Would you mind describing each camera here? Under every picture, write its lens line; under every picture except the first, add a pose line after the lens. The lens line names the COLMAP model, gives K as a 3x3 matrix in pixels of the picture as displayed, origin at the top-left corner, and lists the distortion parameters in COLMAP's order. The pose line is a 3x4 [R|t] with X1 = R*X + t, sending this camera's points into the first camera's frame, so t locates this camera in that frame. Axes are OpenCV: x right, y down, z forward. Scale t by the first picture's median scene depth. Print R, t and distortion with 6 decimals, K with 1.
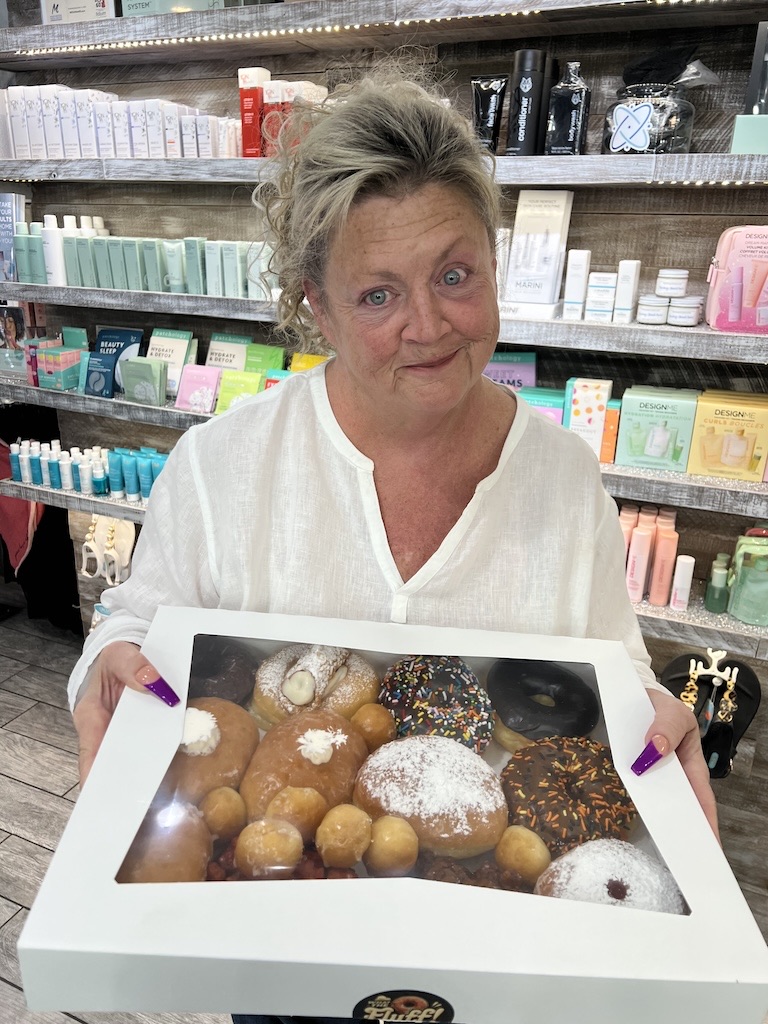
lens RADIAL K [[772.0, 0, 376.6], [0, 772.0, 513.4], [0, 0, 1]] dist [0.044869, -0.055300]
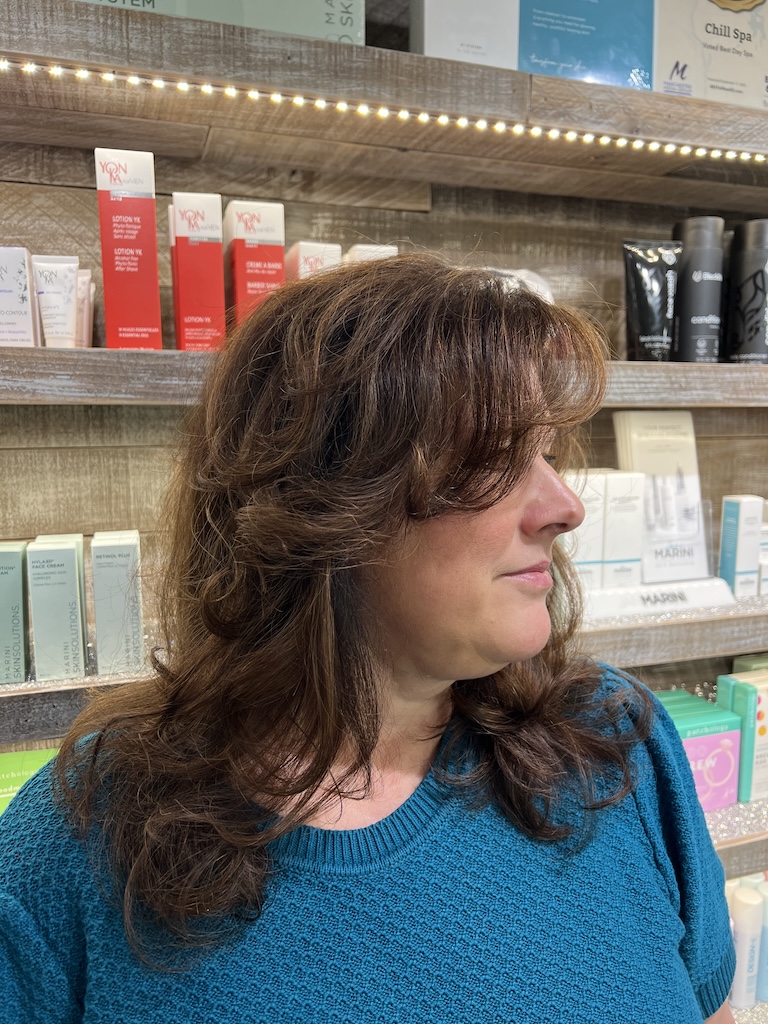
lens RADIAL K [[772.0, 0, 379.4], [0, 772.0, 511.7], [0, 0, 1]] dist [0.044869, -0.055300]
pose [[0.727091, -0.110330, 0.677618, -0.372517], [0.261239, 0.957217, -0.124457, -0.291386], [-0.634896, 0.267511, 0.724807, 0.646707]]
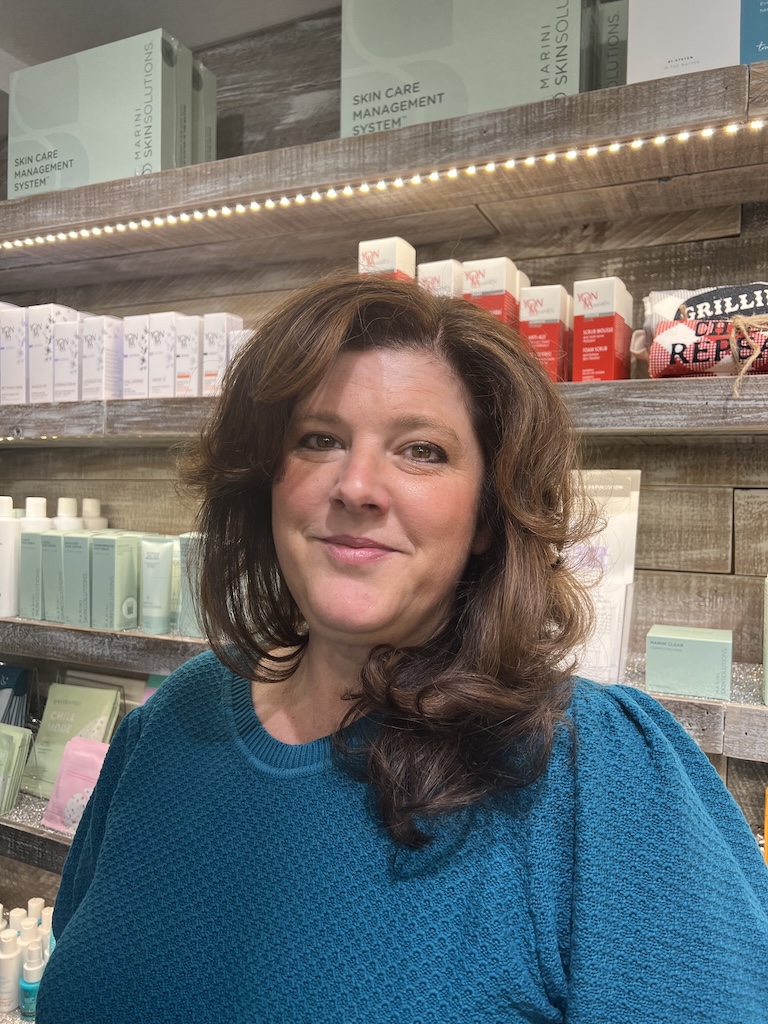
lens RADIAL K [[772.0, 0, 378.1], [0, 772.0, 513.2], [0, 0, 1]] dist [0.044869, -0.055300]
pose [[0.999997, 0.002472, 0.000685, -0.171348], [-0.002094, 0.940965, -0.338496, -0.210411], [-0.001482, 0.338494, 0.940968, 0.549479]]
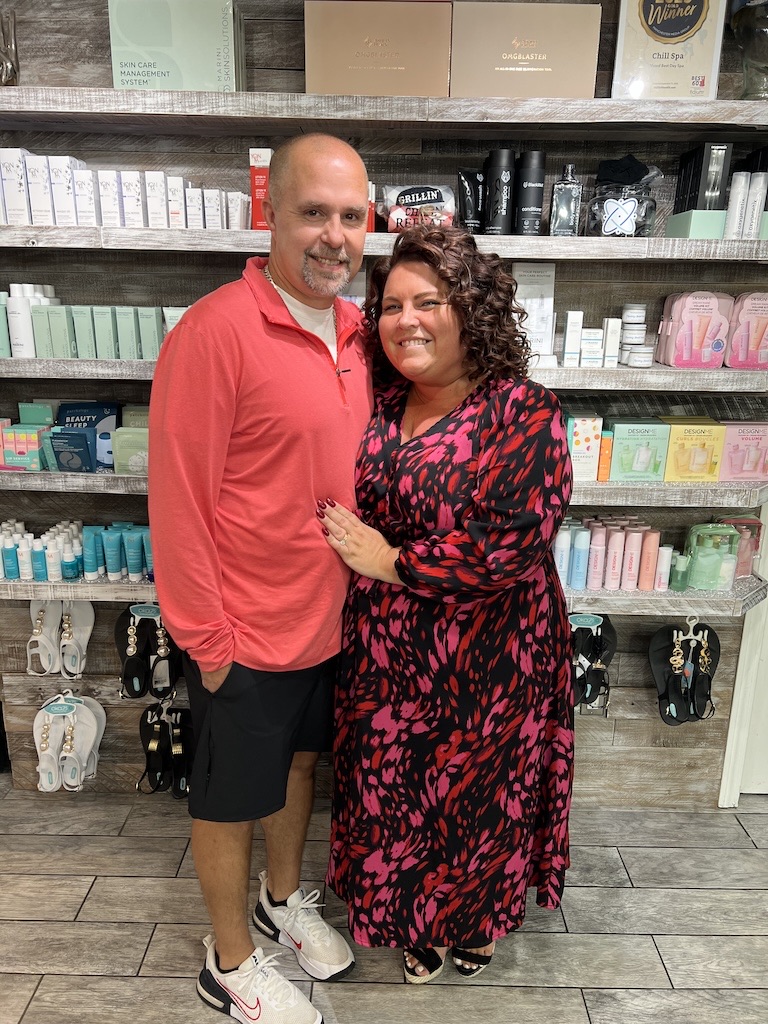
lens RADIAL K [[772.0, 0, 385.6], [0, 772.0, 520.1], [0, 0, 1]] dist [0.044869, -0.055300]
pose [[0.917428, -0.119458, 0.379546, -0.465674], [0.143374, 0.989040, -0.035271, -0.009171], [-0.371173, 0.086775, 0.924500, 0.002122]]
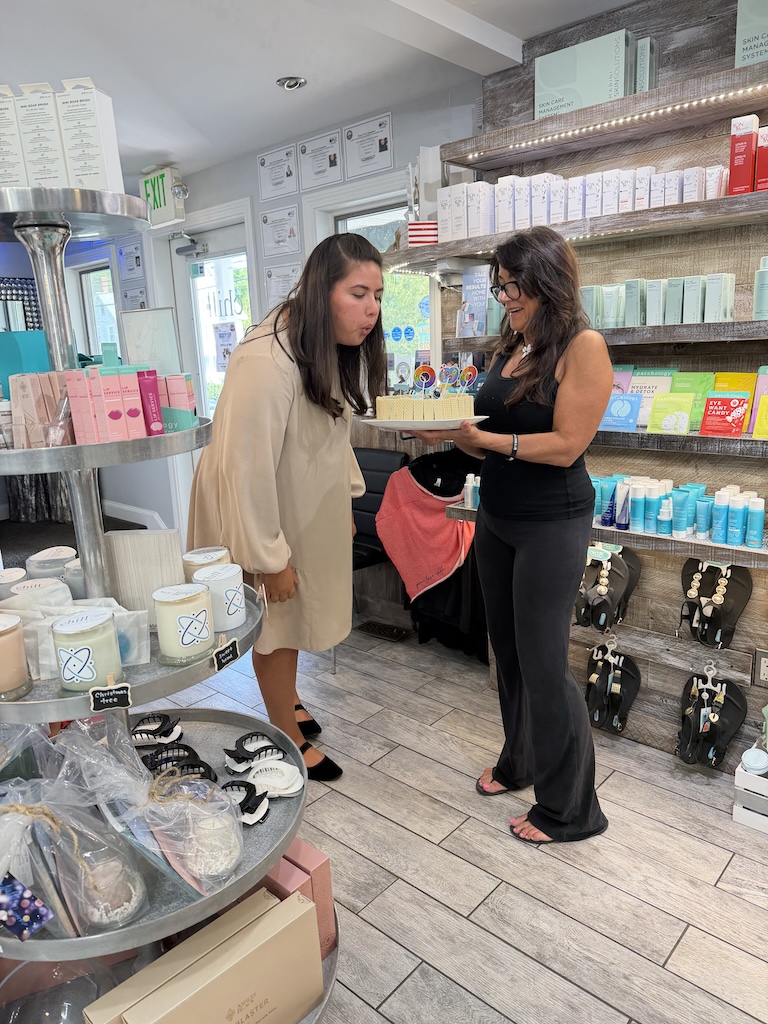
lens RADIAL K [[705.2, 0, 383.7], [0, 705.2, 508.5], [0, 0, 1]] dist [-0.000086, -0.014199]
pose [[0.949159, 0.006837, -0.314722, -0.329306], [-0.044271, 0.992727, -0.111949, 0.115327], [0.311668, 0.120190, 0.942559, -0.040380]]
